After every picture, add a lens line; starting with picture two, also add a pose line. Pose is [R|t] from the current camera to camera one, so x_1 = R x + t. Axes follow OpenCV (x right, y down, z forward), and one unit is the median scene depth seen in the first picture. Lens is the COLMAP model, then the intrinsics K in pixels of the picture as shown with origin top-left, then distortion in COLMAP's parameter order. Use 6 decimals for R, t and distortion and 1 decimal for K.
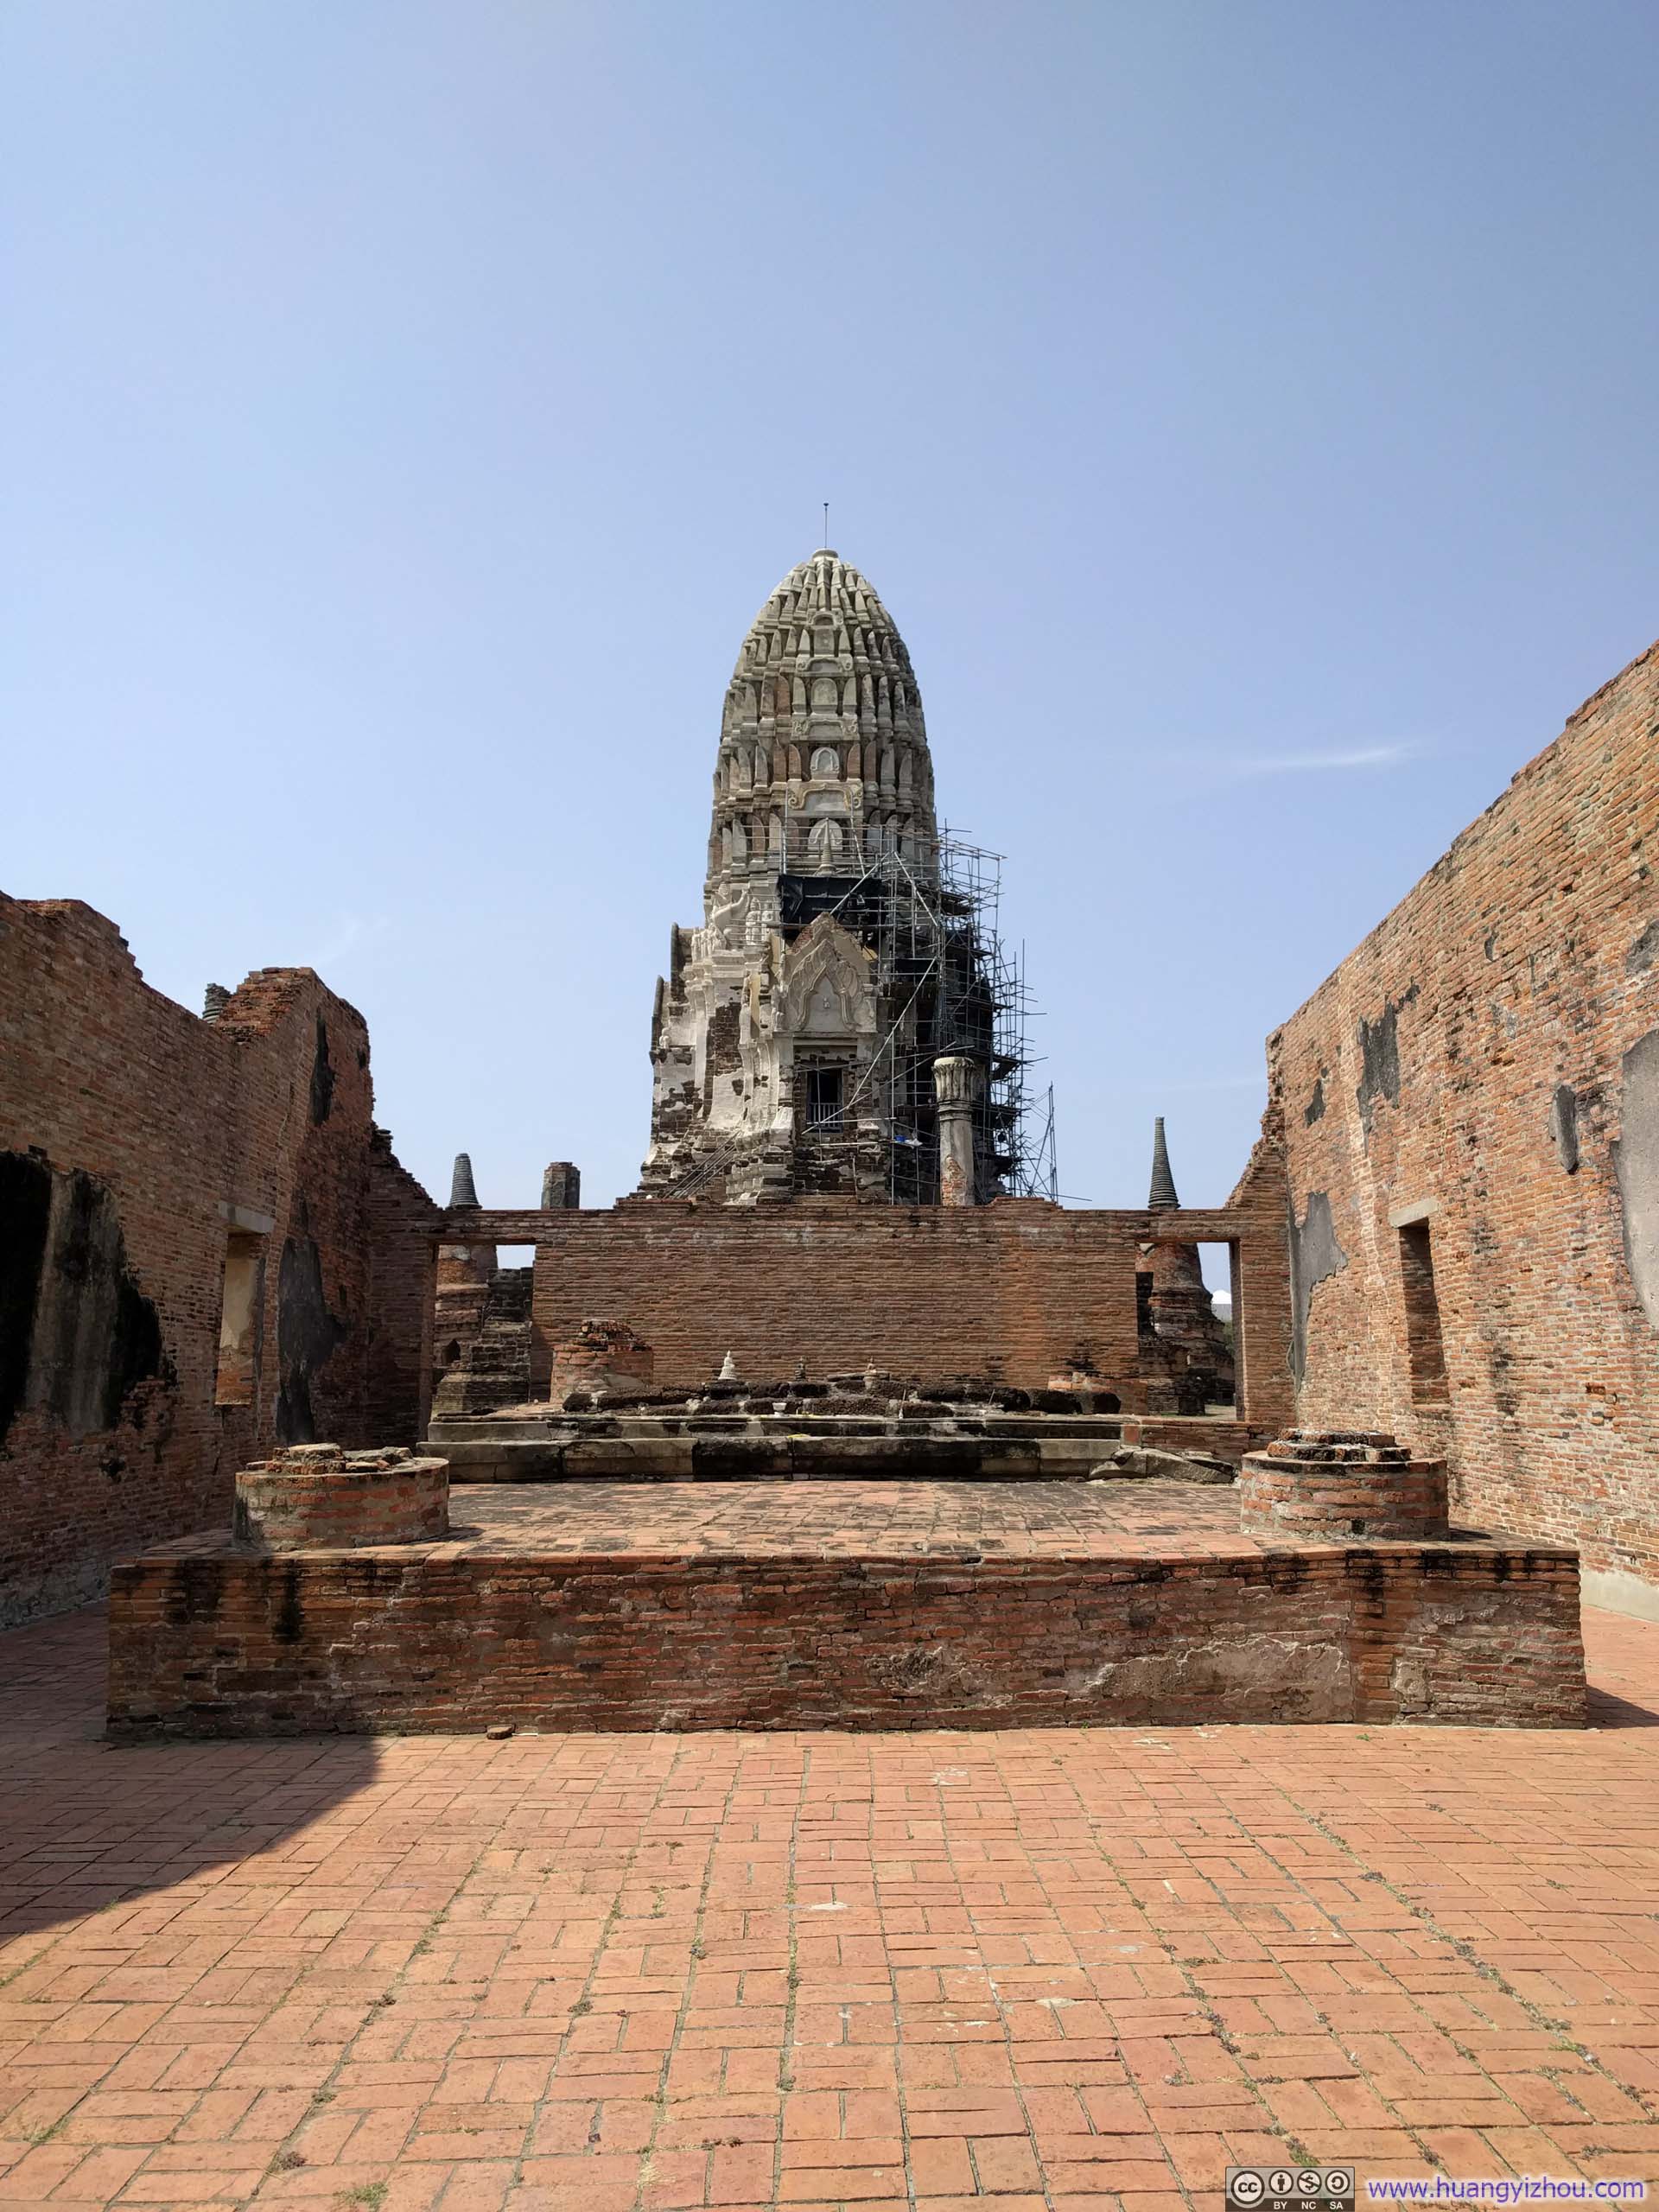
lens RADIAL K [[1662.9, 0, 822.1], [0, 1662.9, 1107.1], [0, 0, 1]] dist [0.024612, -0.015146]
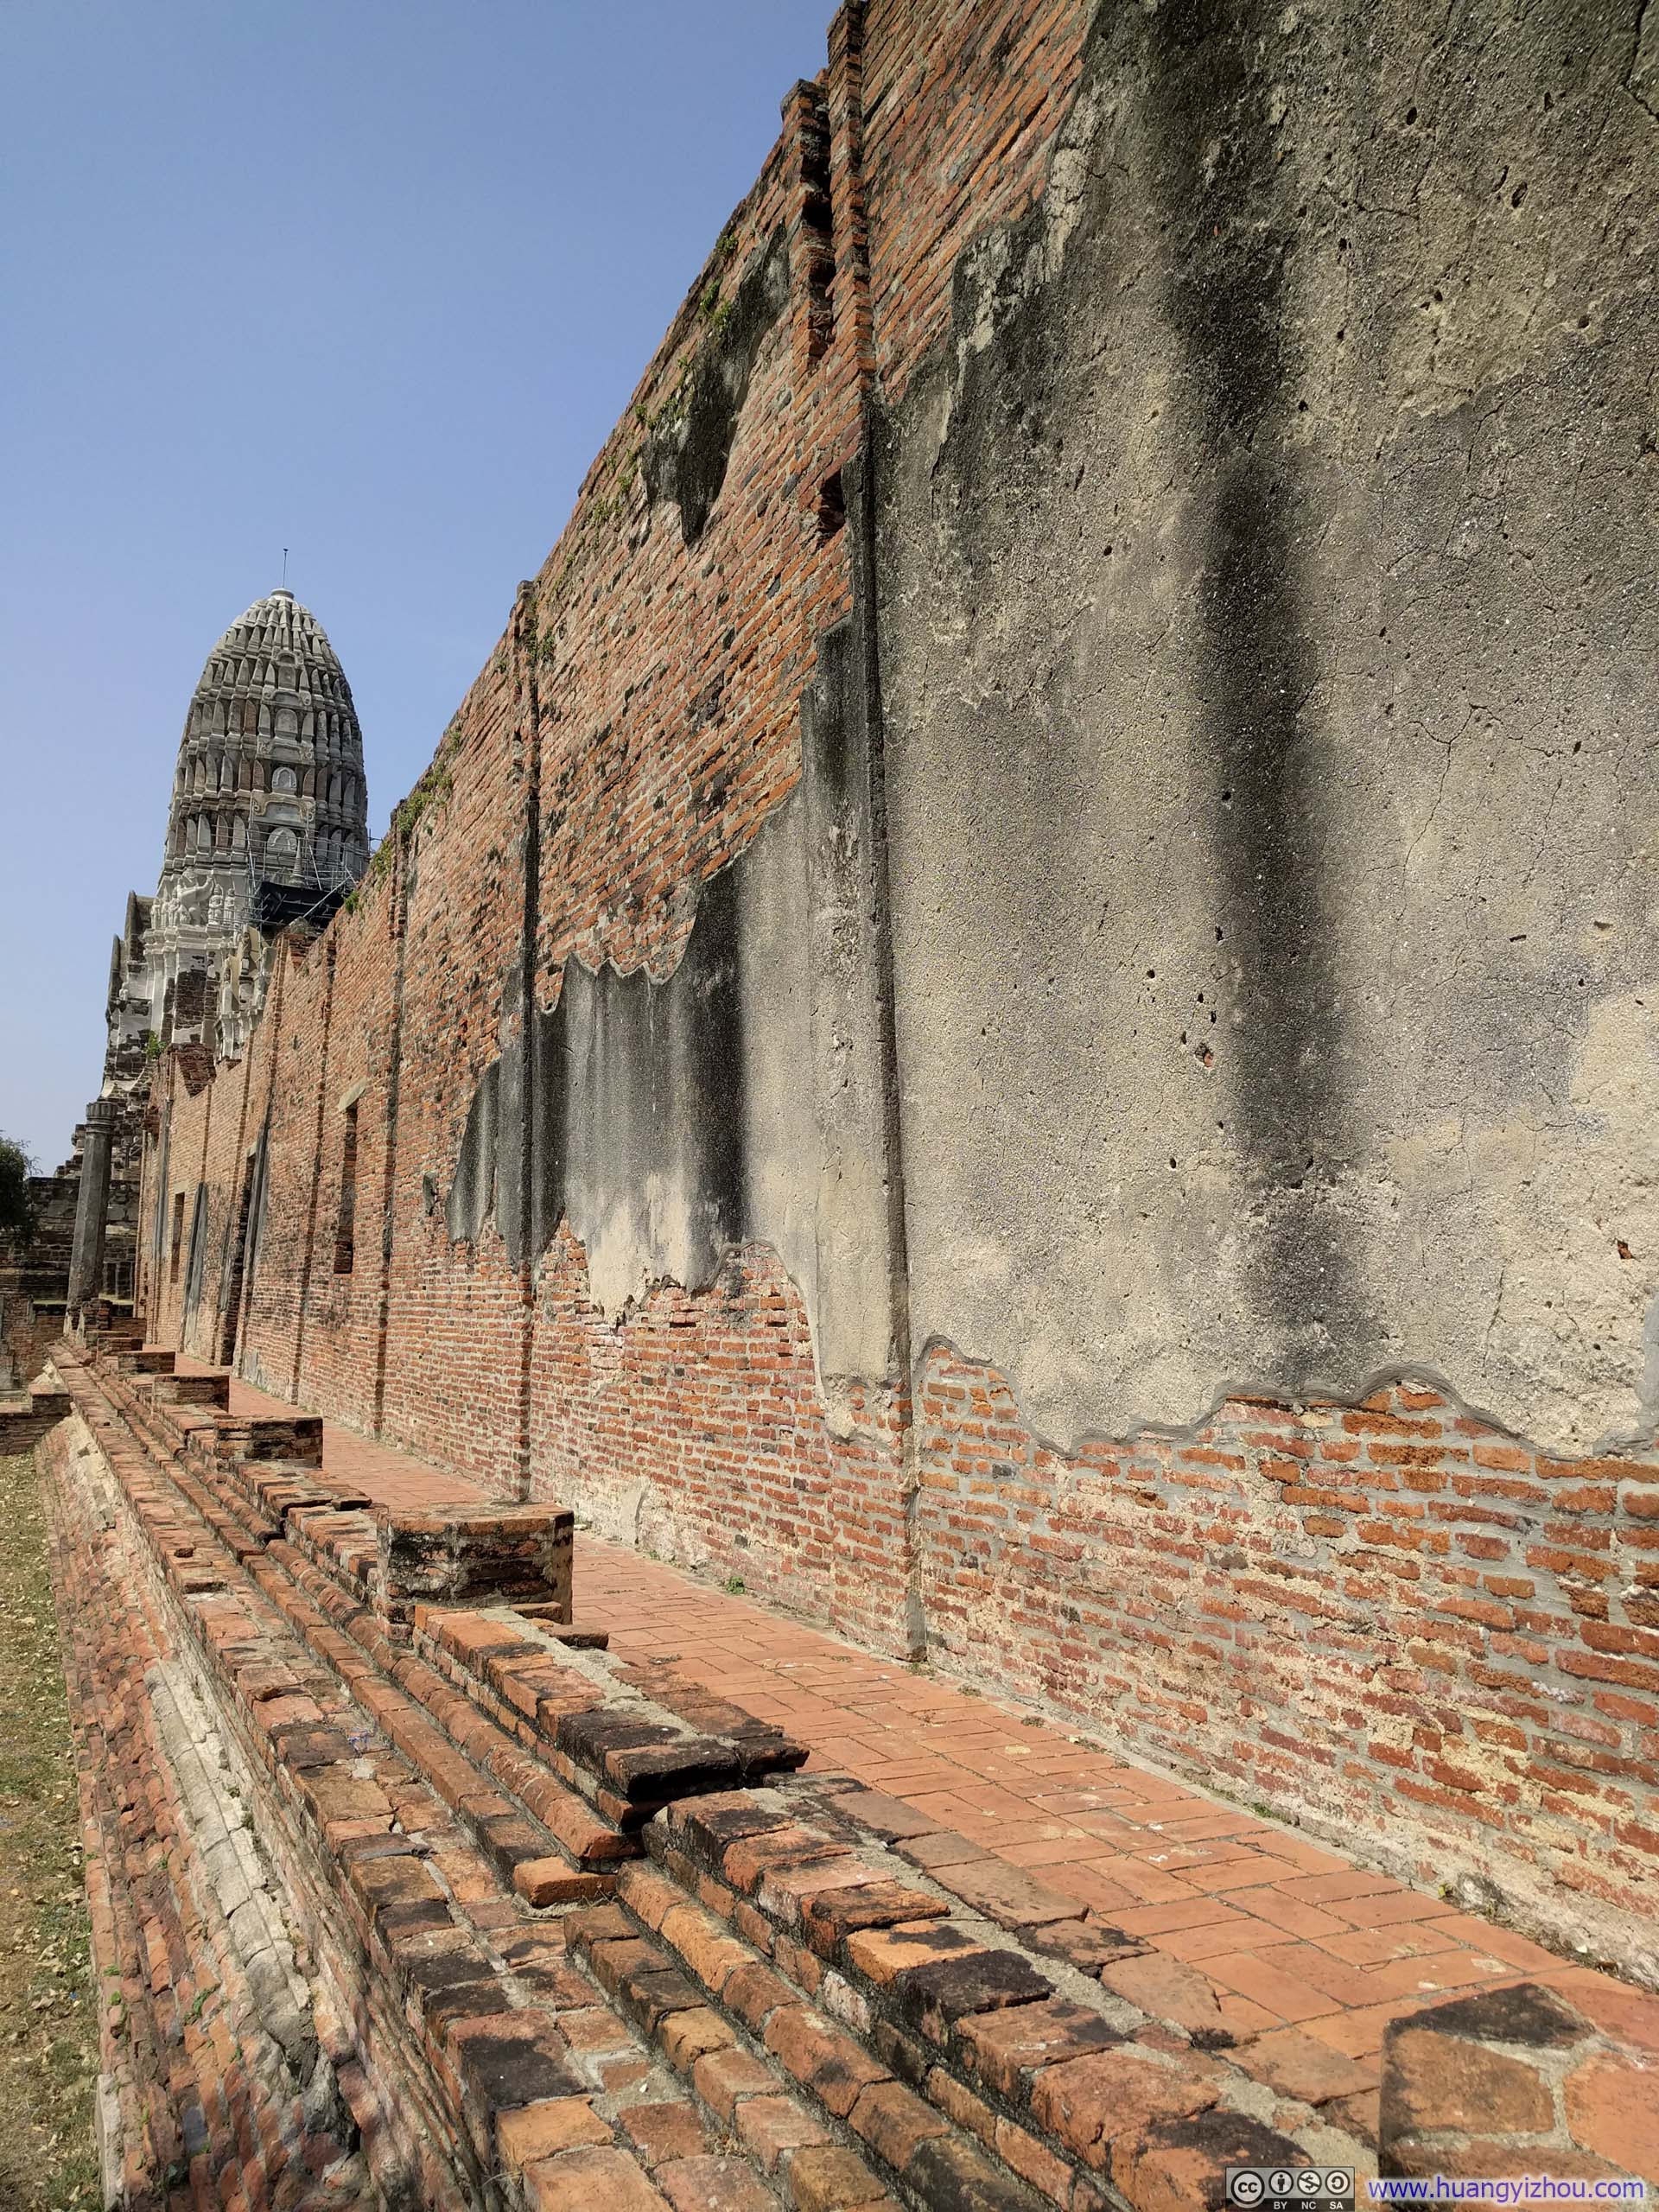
lens RADIAL K [[1662.9, 0, 814.7], [0, 1662.9, 1100.5], [0, 0, 1]] dist [0.024612, -0.015146]
pose [[0.903134, 0.063523, 0.424635, -0.150878], [-0.084212, 0.995993, 0.030113, -0.041201], [-0.421020, -0.062956, 0.904864, -0.288554]]
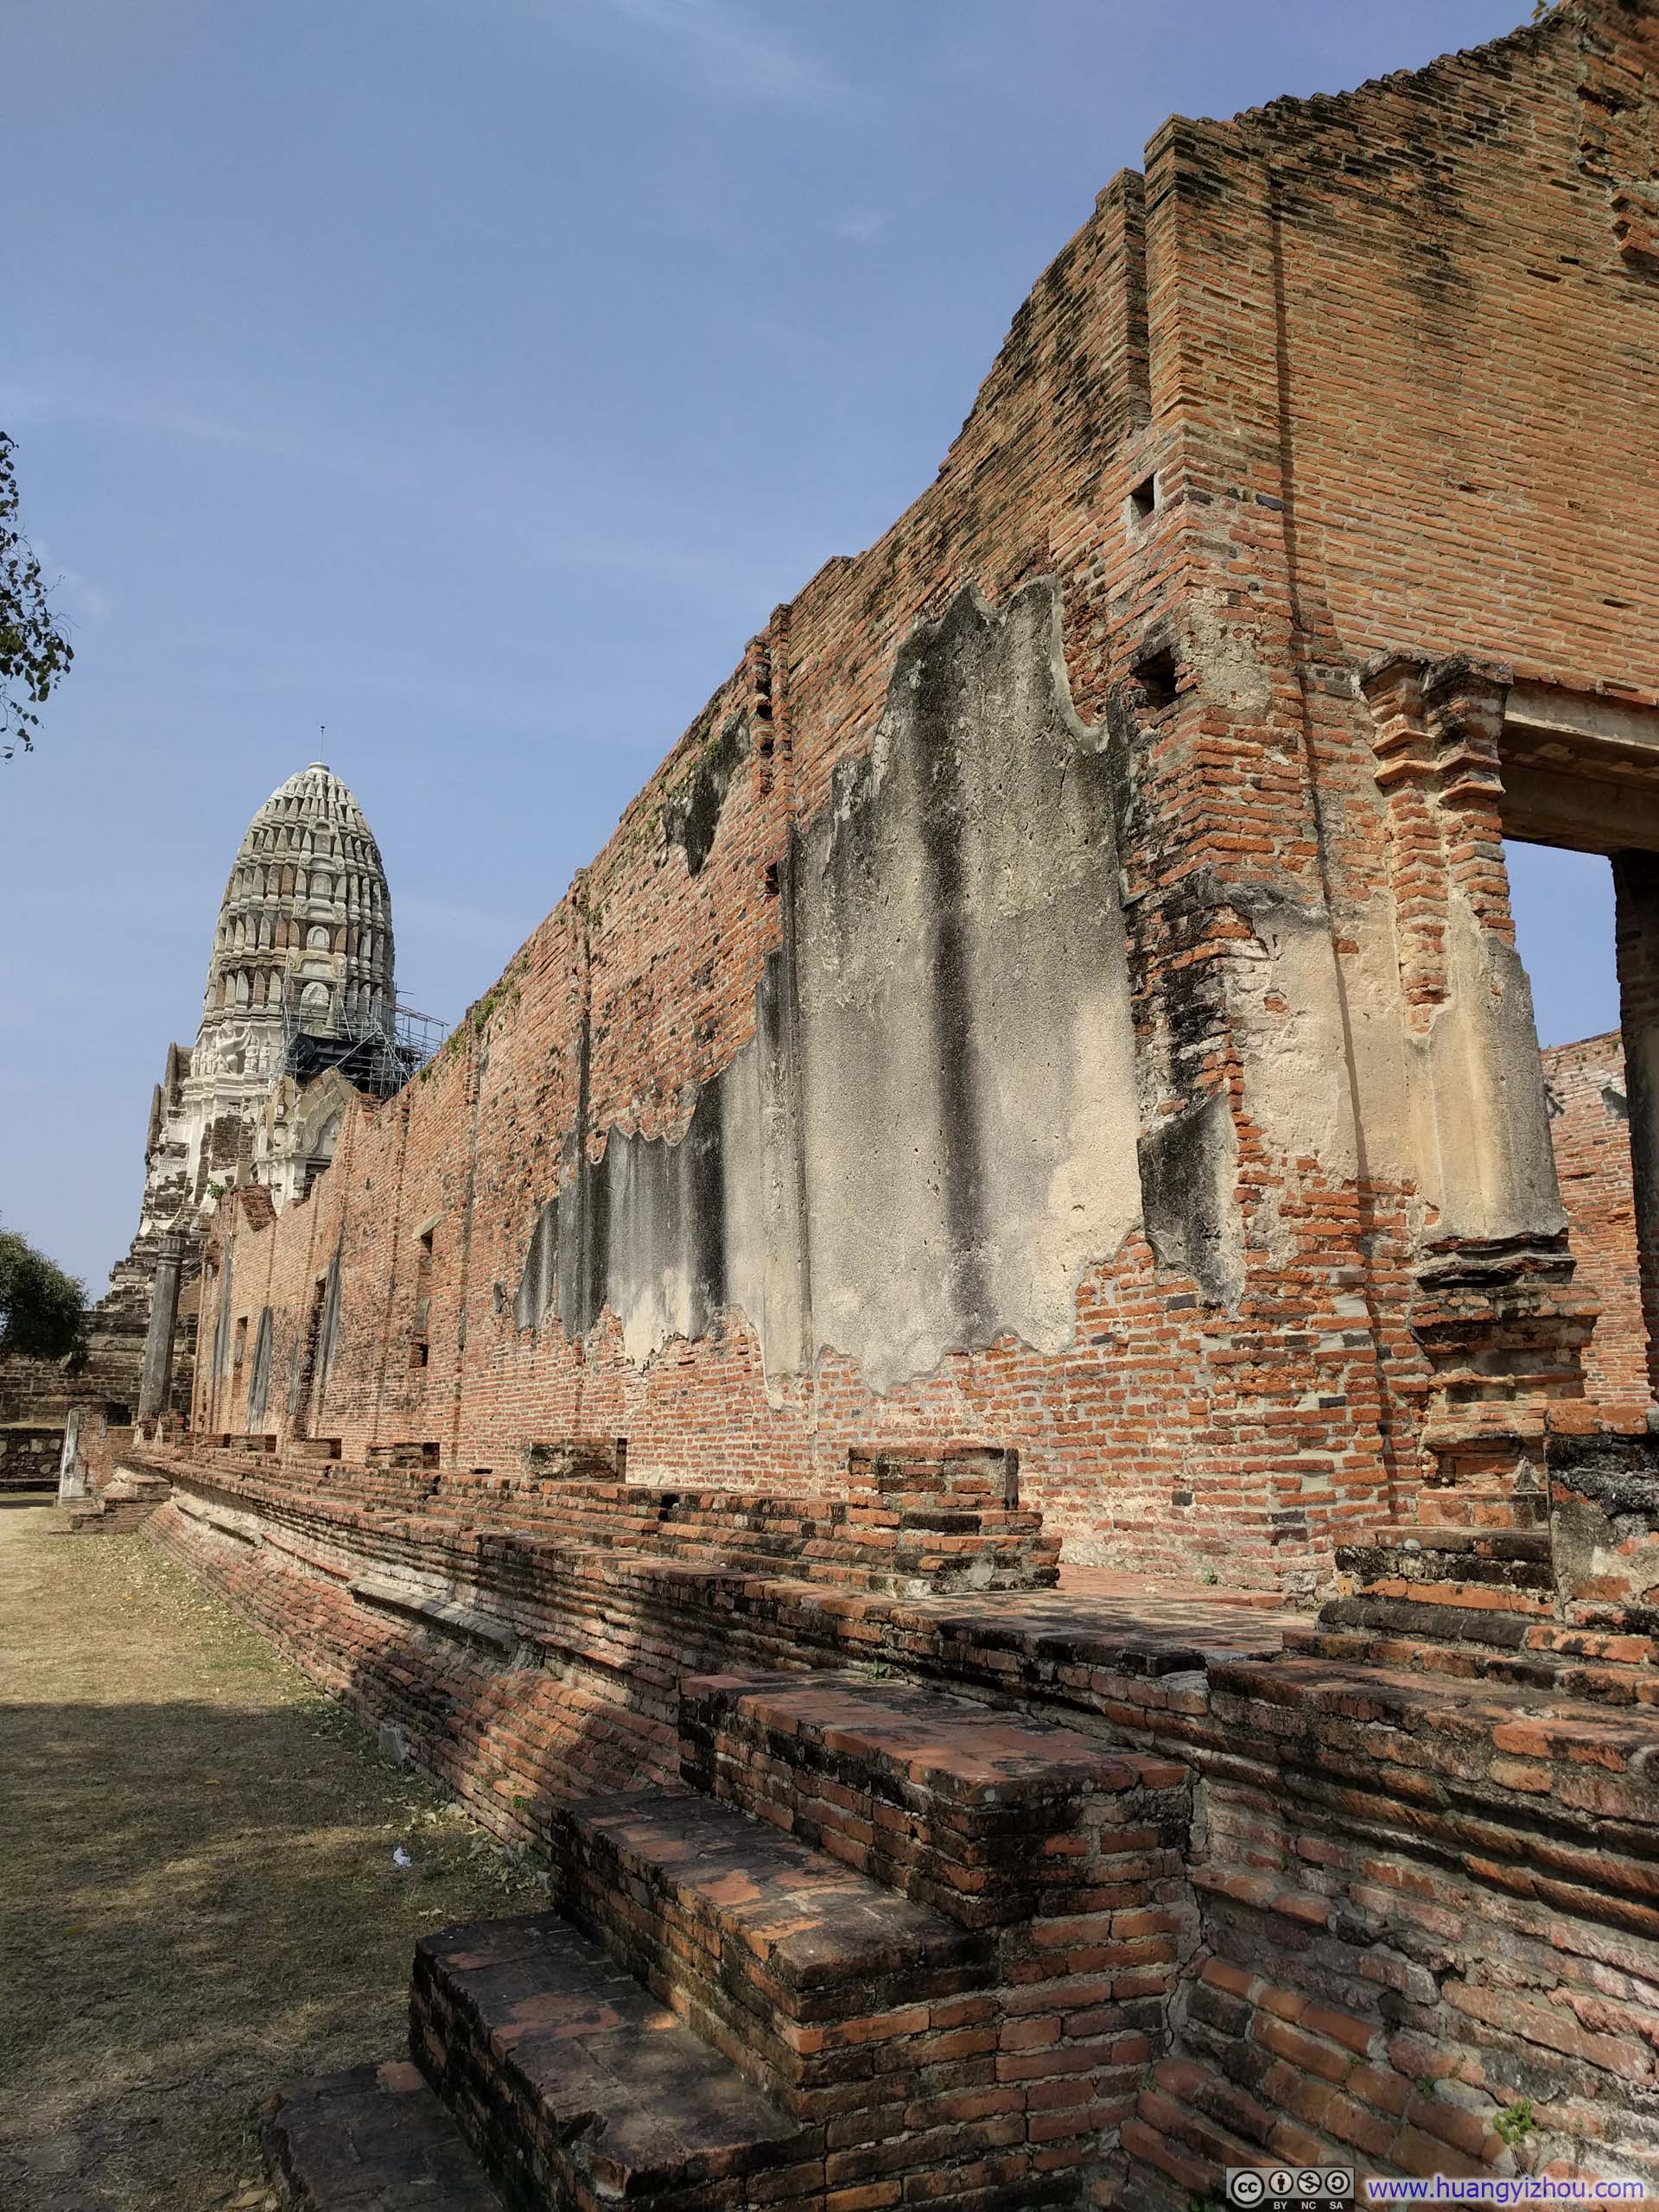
lens RADIAL K [[1662.9, 0, 826.3], [0, 1662.9, 1103.8], [0, 0, 1]] dist [0.024612, -0.015146]
pose [[0.902182, 0.094607, 0.420852, -0.176508], [-0.080677, 0.995444, -0.050826, -0.041707], [-0.423743, 0.011901, 0.905704, -0.357996]]
